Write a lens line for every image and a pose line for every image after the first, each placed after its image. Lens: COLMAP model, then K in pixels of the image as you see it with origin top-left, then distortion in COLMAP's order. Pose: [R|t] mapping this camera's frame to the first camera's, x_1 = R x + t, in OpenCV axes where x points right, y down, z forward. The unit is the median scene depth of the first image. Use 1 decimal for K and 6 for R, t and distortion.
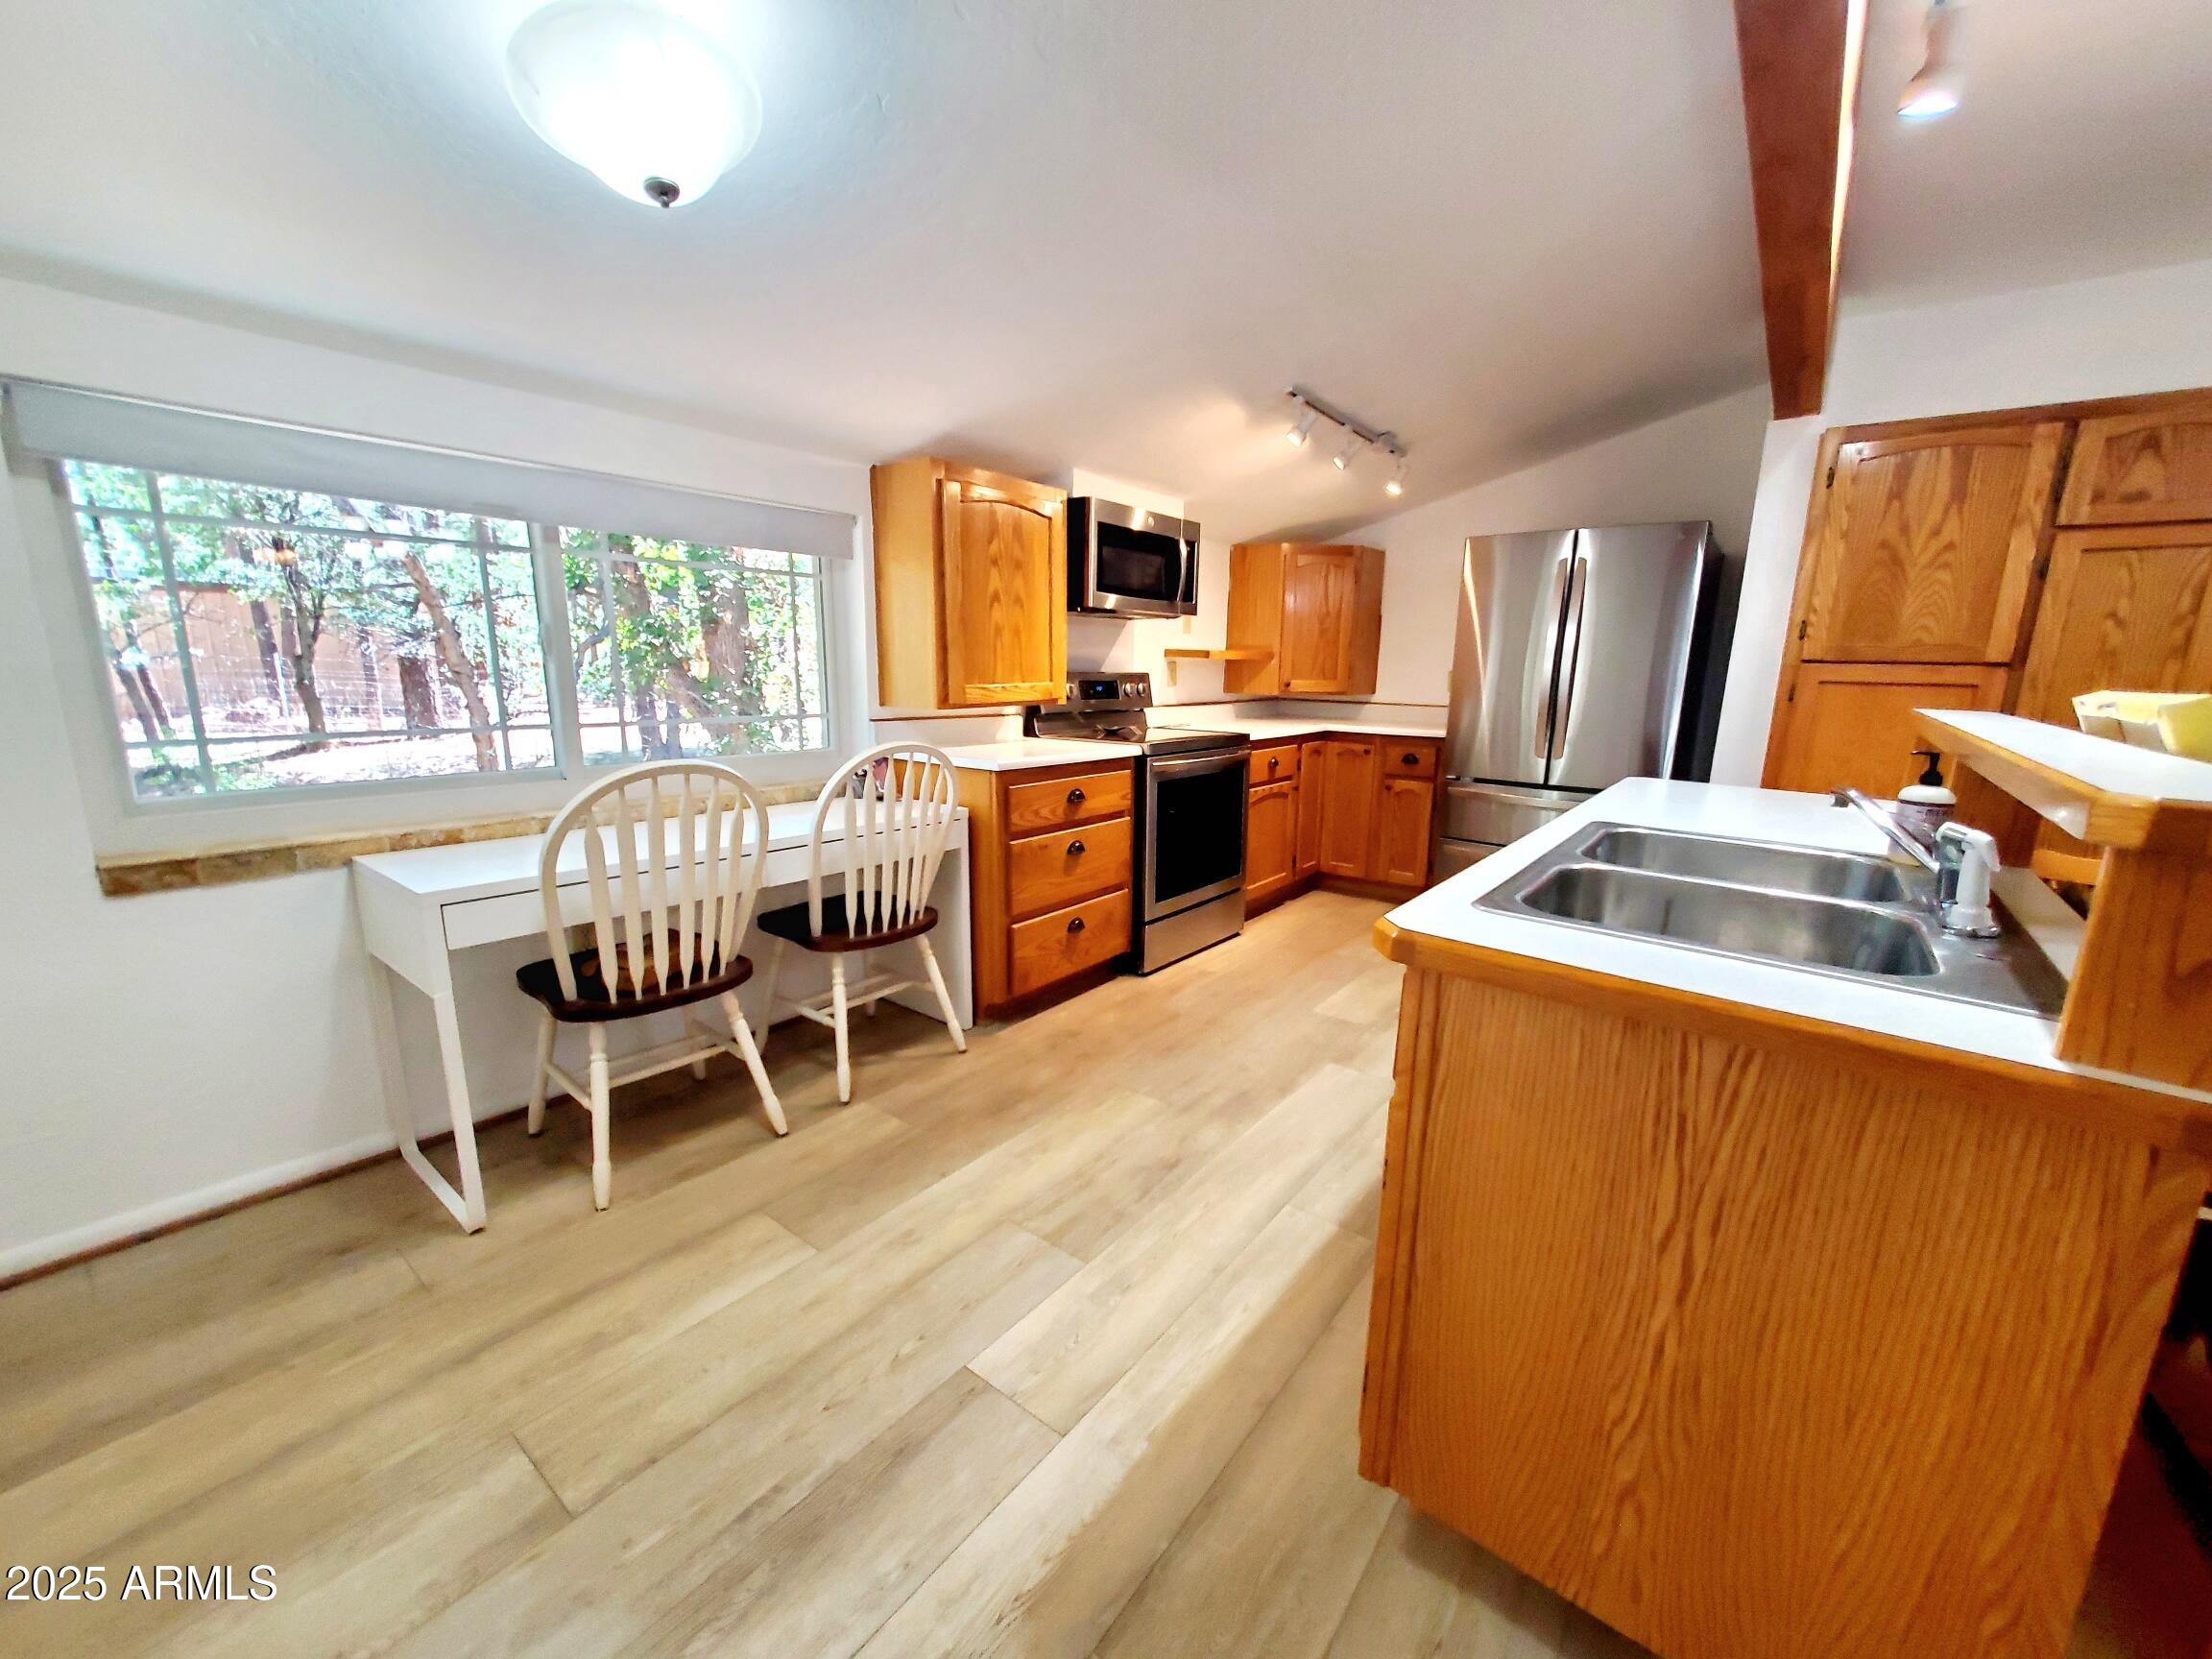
lens RADIAL K [[869.1, 0, 1128.5], [0, 869.1, 833.2], [0, 0, 1]] dist [0.003949, -0.000798]
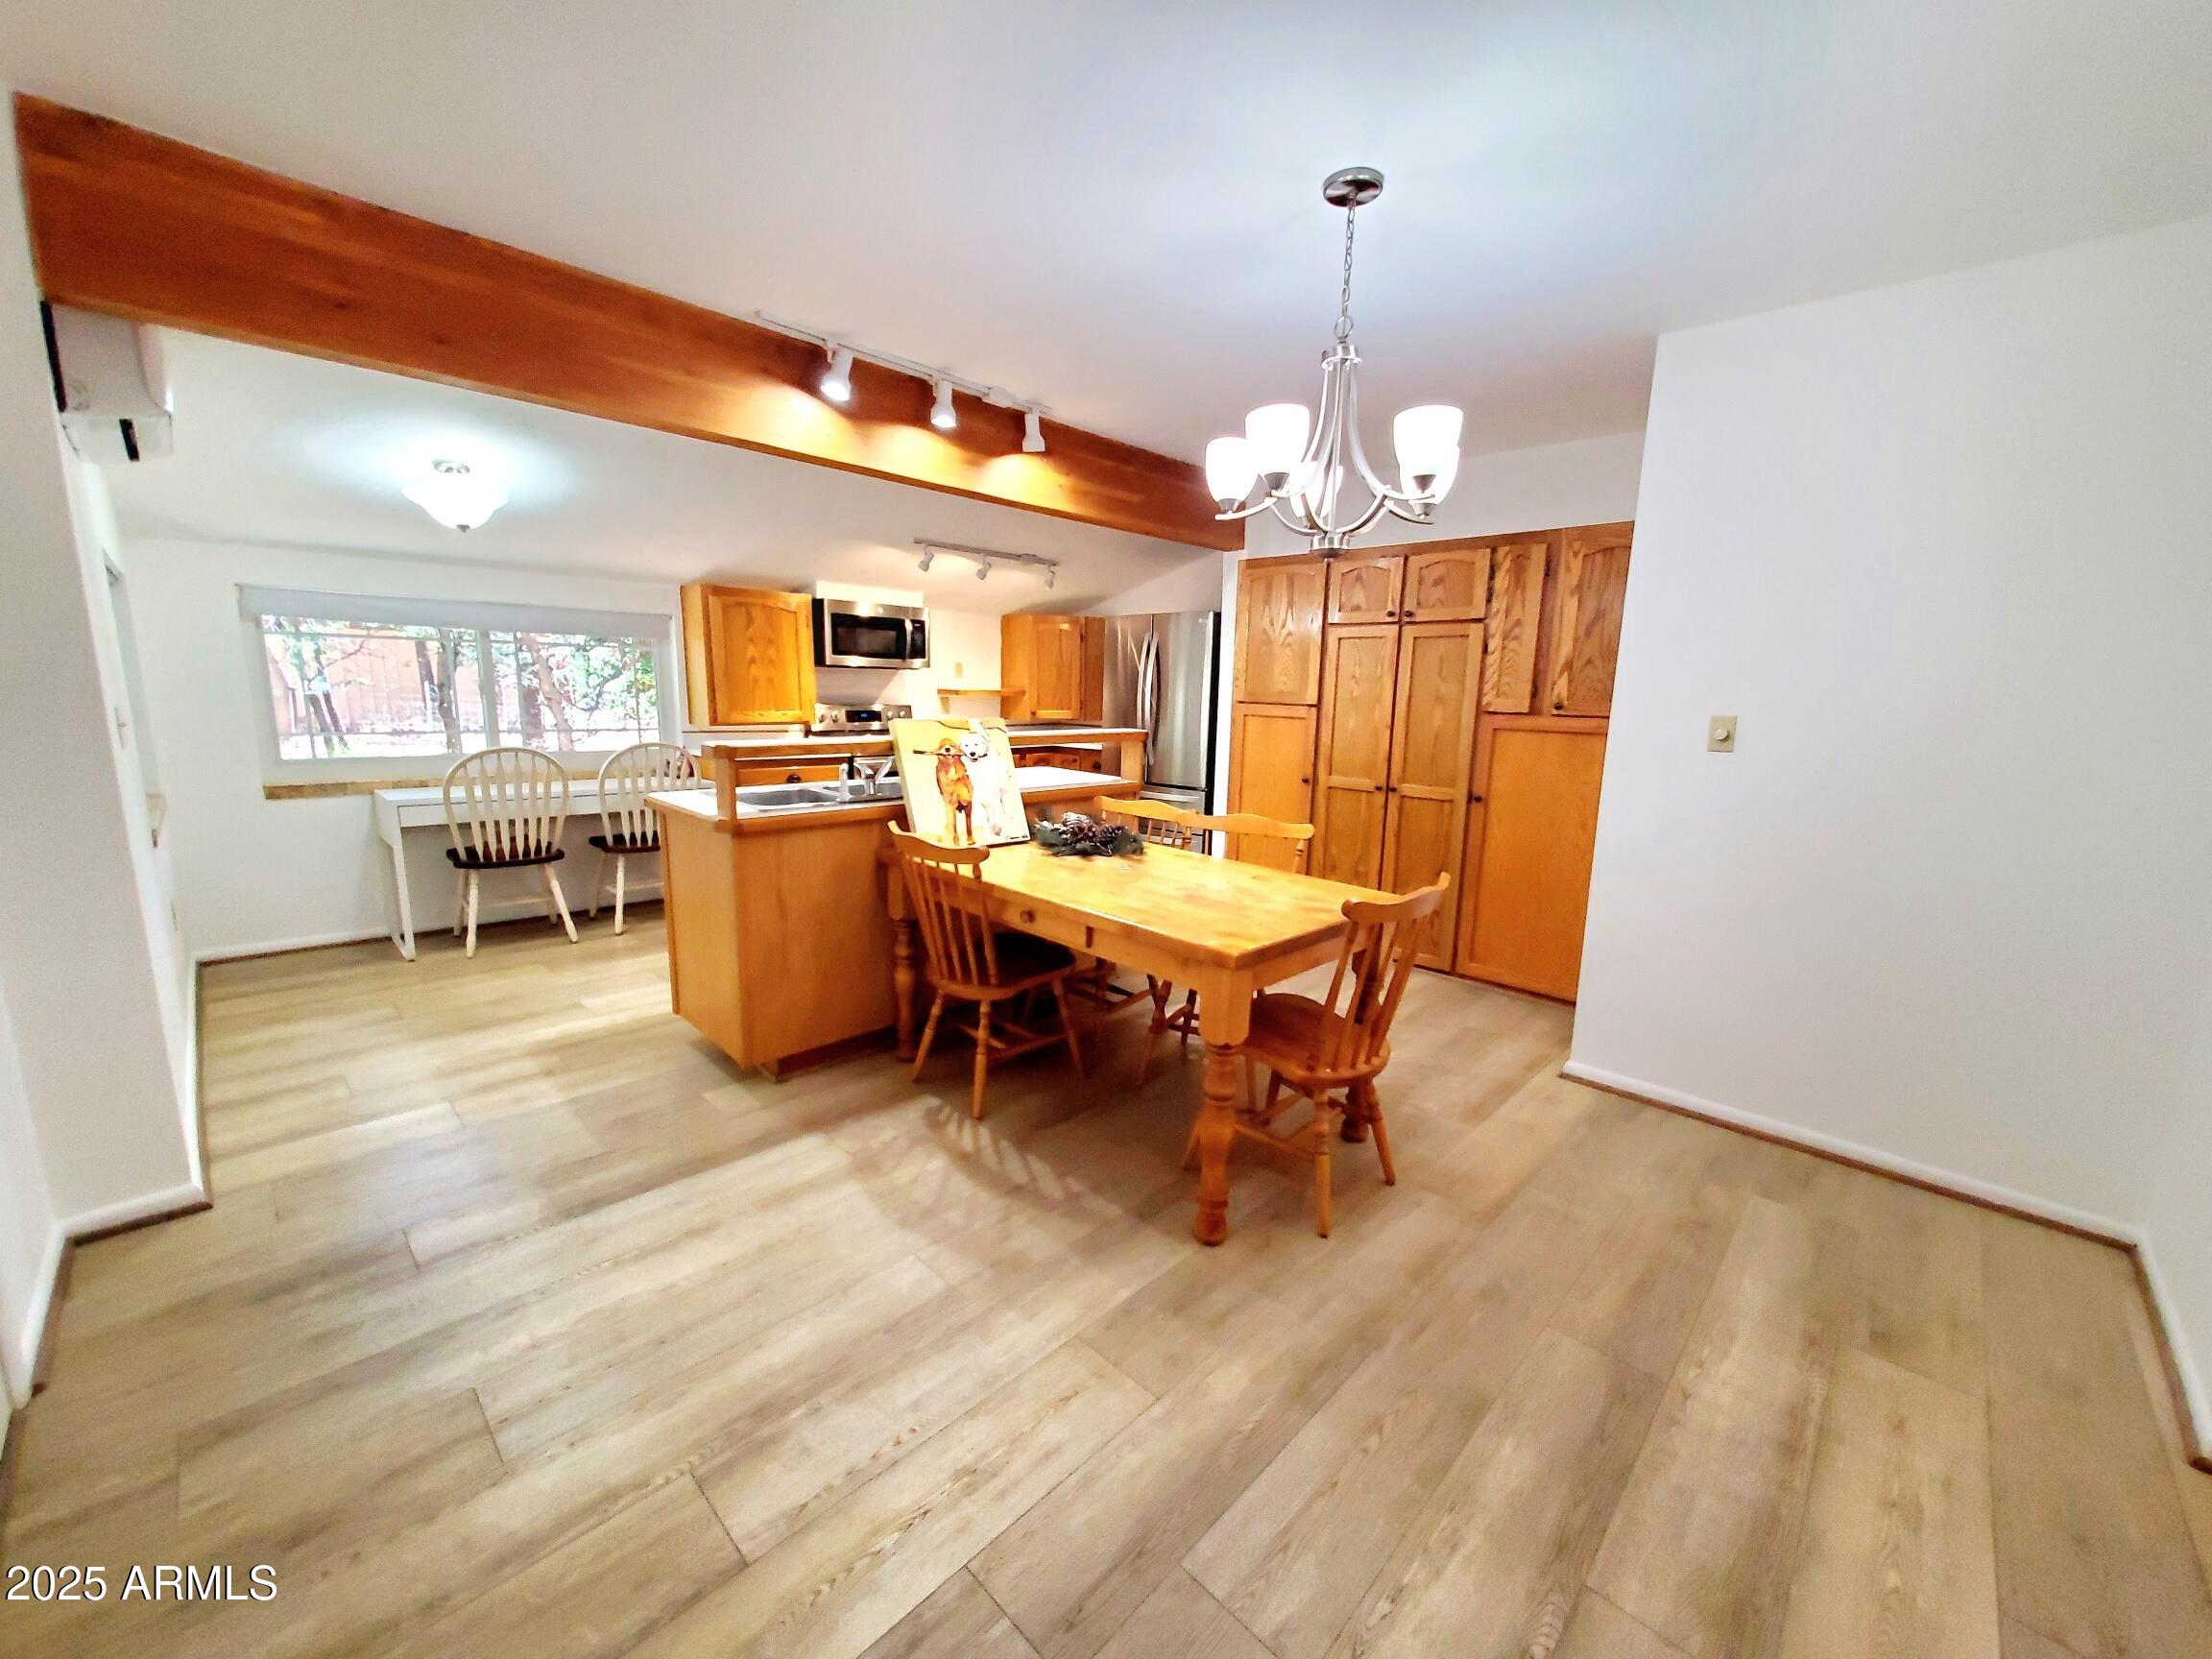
lens RADIAL K [[869.1, 0, 1125.4], [0, 869.1, 831.3], [0, 0, 1]] dist [0.003949, -0.000798]
pose [[0.994058, 0.023420, -0.106300, 0.737652], [-0.026978, 0.999119, -0.032155, 0.093346], [0.105453, 0.034831, 0.993814, -0.580836]]
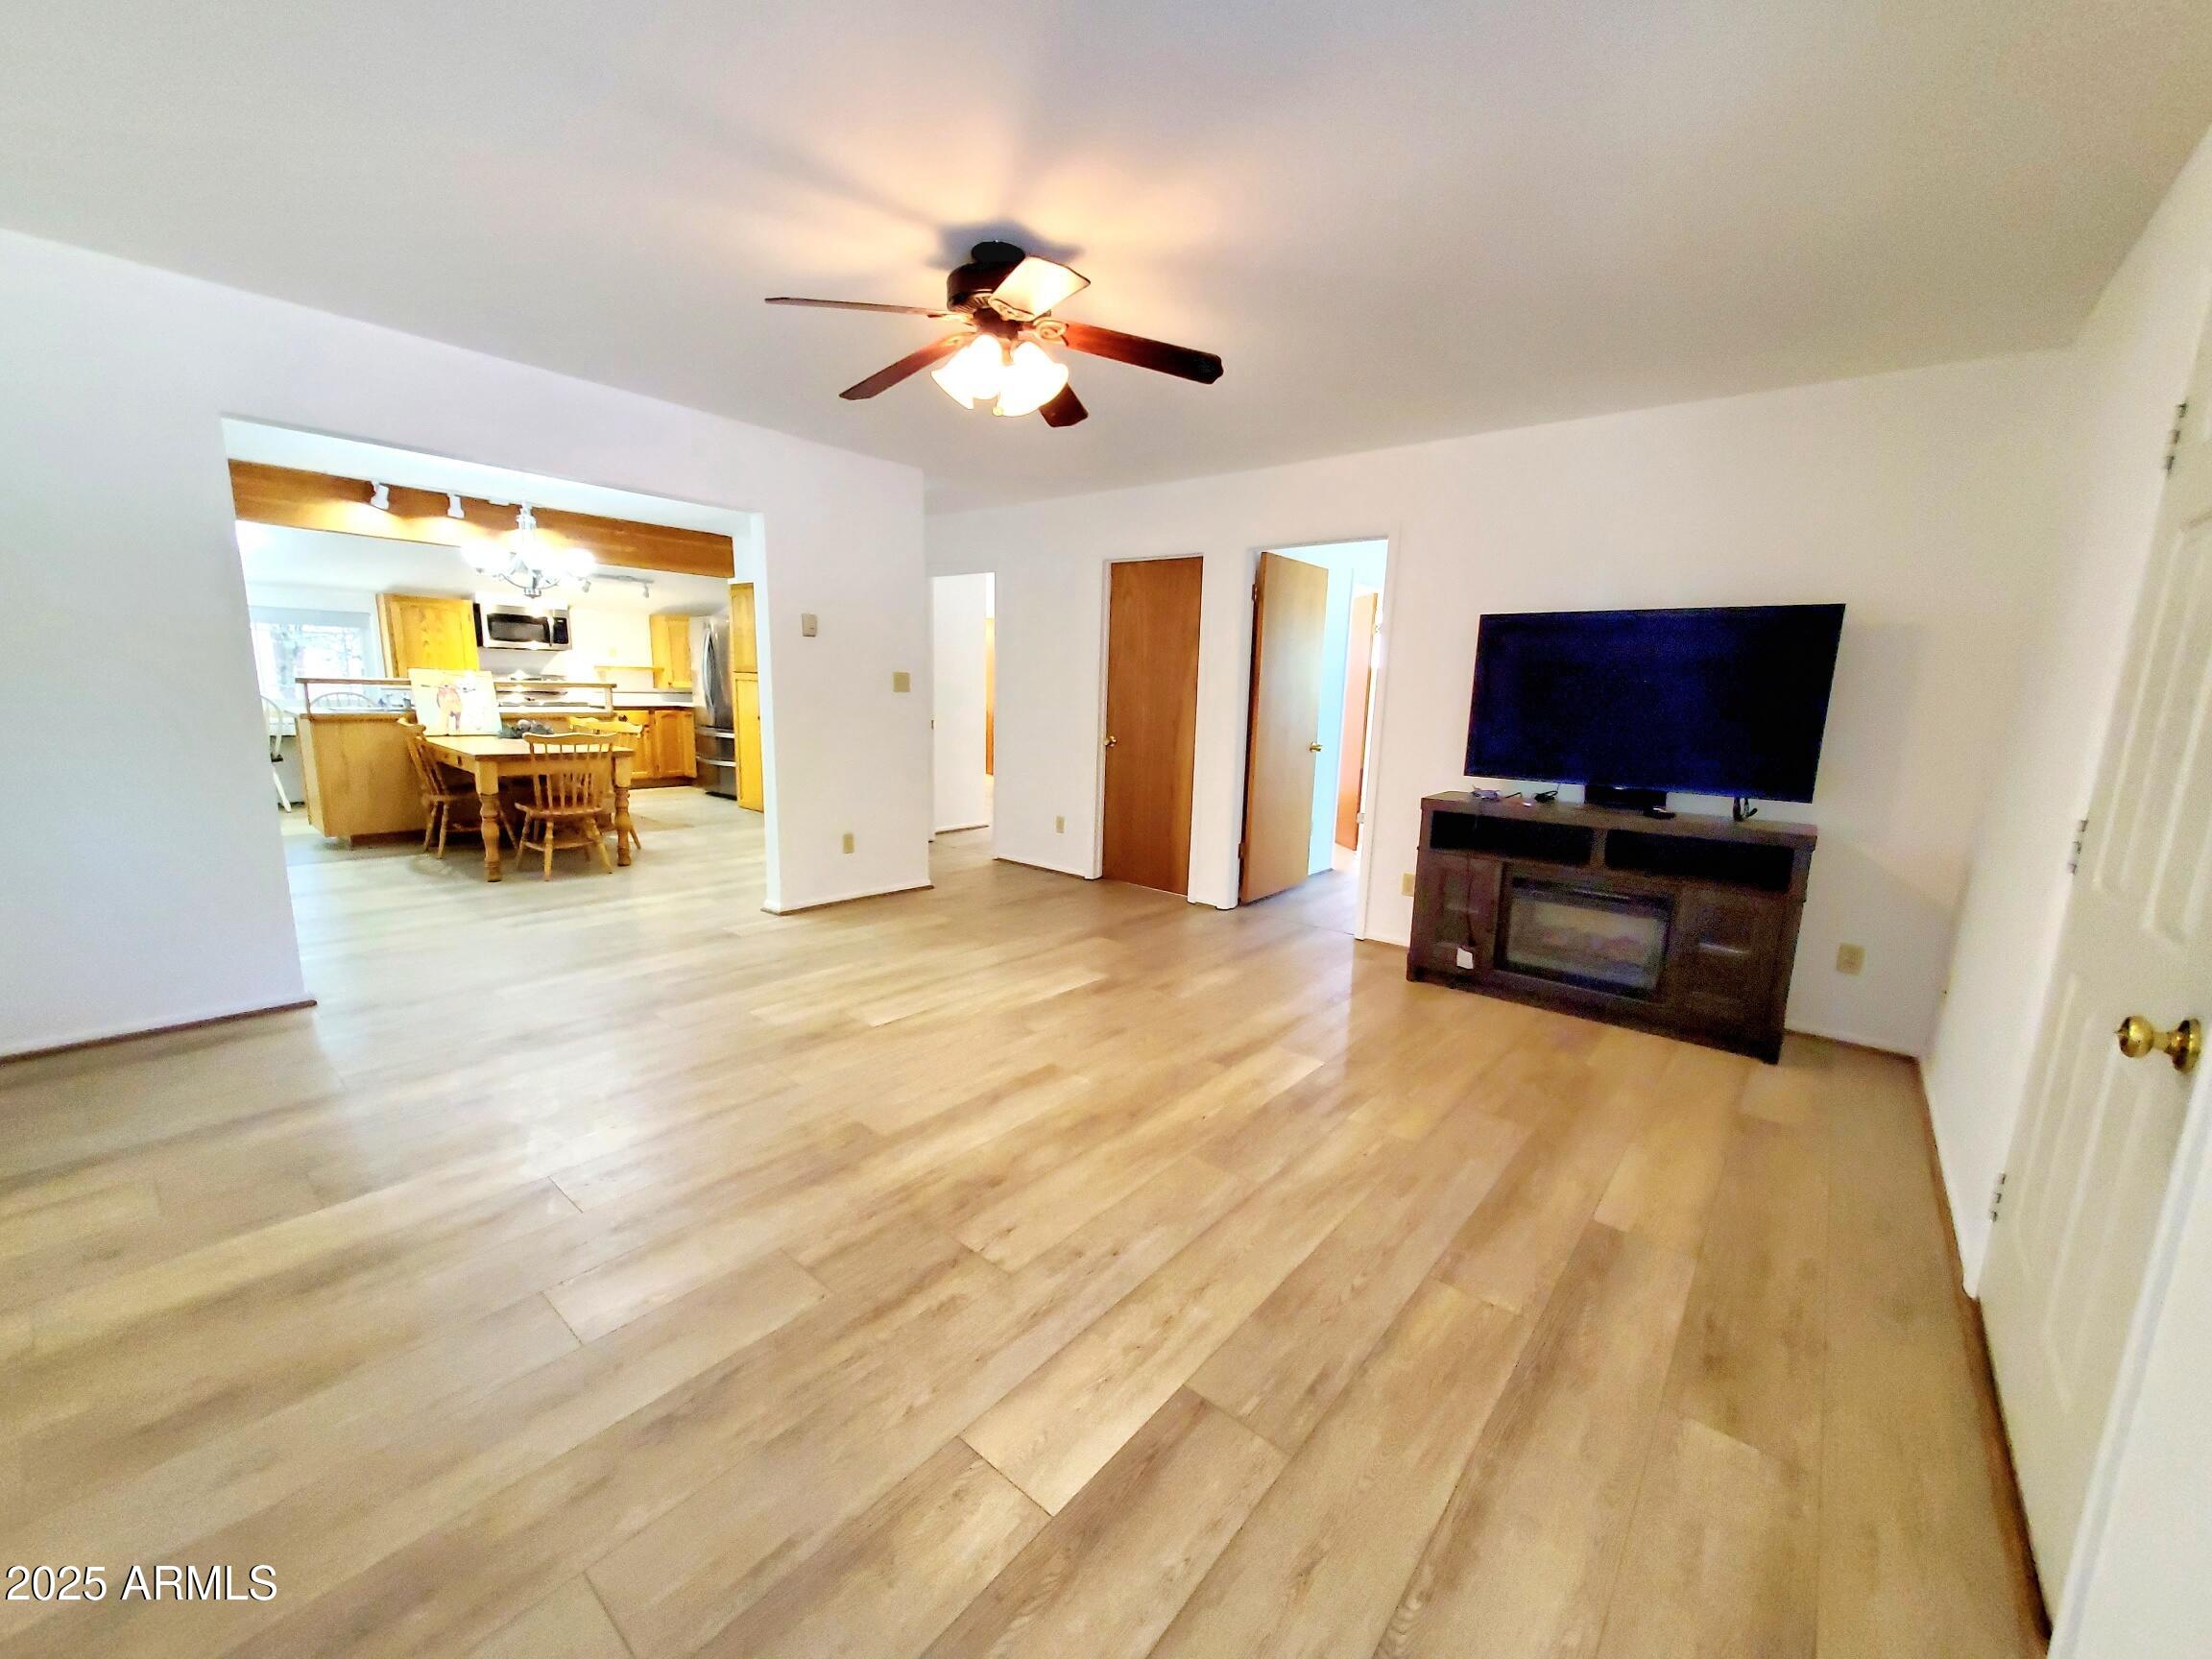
lens RADIAL K [[869.1, 0, 1117.4], [0, 869.1, 840.1], [0, 0, 1]] dist [0.003949, -0.000798]
pose [[0.999055, 0.021059, -0.038014, 1.993565], [-0.021868, 0.999540, -0.021009, 0.325268], [0.037554, 0.021821, 0.999056, -1.497506]]
